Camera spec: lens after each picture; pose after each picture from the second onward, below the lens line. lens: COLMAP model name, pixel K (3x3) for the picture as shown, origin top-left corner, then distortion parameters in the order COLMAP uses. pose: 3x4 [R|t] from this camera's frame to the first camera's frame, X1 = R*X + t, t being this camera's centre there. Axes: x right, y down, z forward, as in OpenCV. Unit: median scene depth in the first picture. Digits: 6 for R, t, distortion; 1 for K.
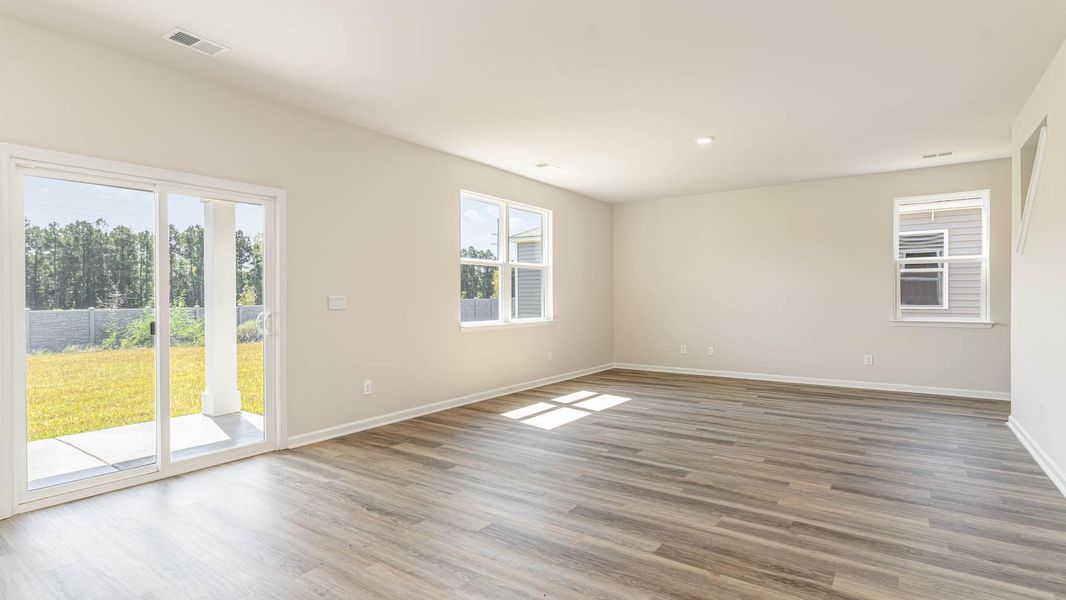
lens RADIAL K [[511.2, 0, 529.8], [0, 511.2, 297.9], [0, 0, 1]] dist [0.003254, 0.000265]
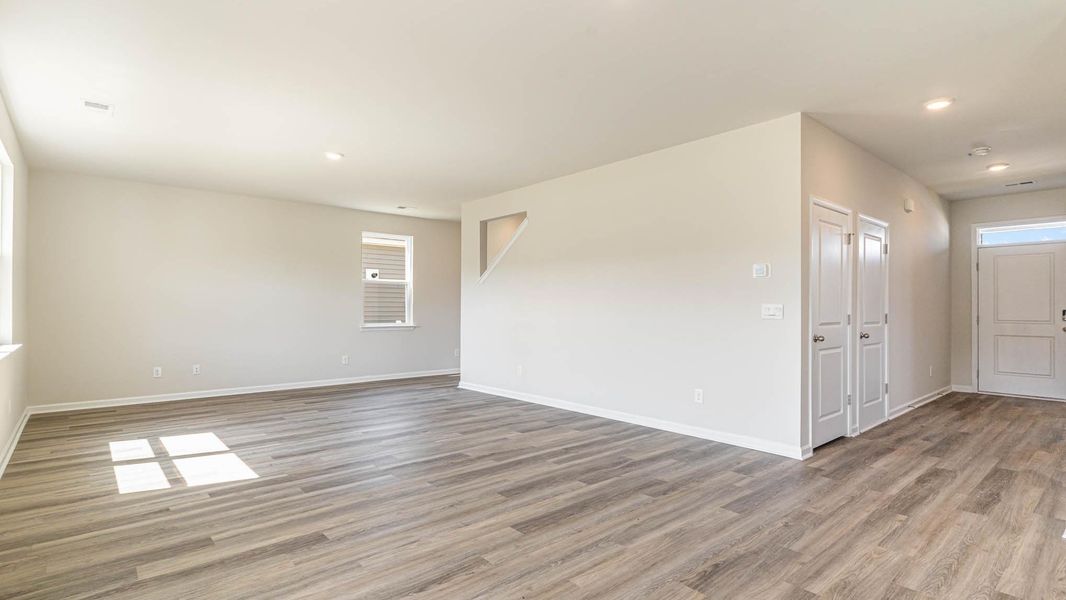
lens RADIAL K [[511.2, 0, 529.0], [0, 511.2, 306.2], [0, 0, 1]] dist [0.003254, 0.000265]
pose [[0.258813, 0.007898, 0.965895, -0.866946], [-0.000611, 0.999968, -0.008013, 0.004803], [-0.965927, 0.001484, 0.258810, 0.569907]]
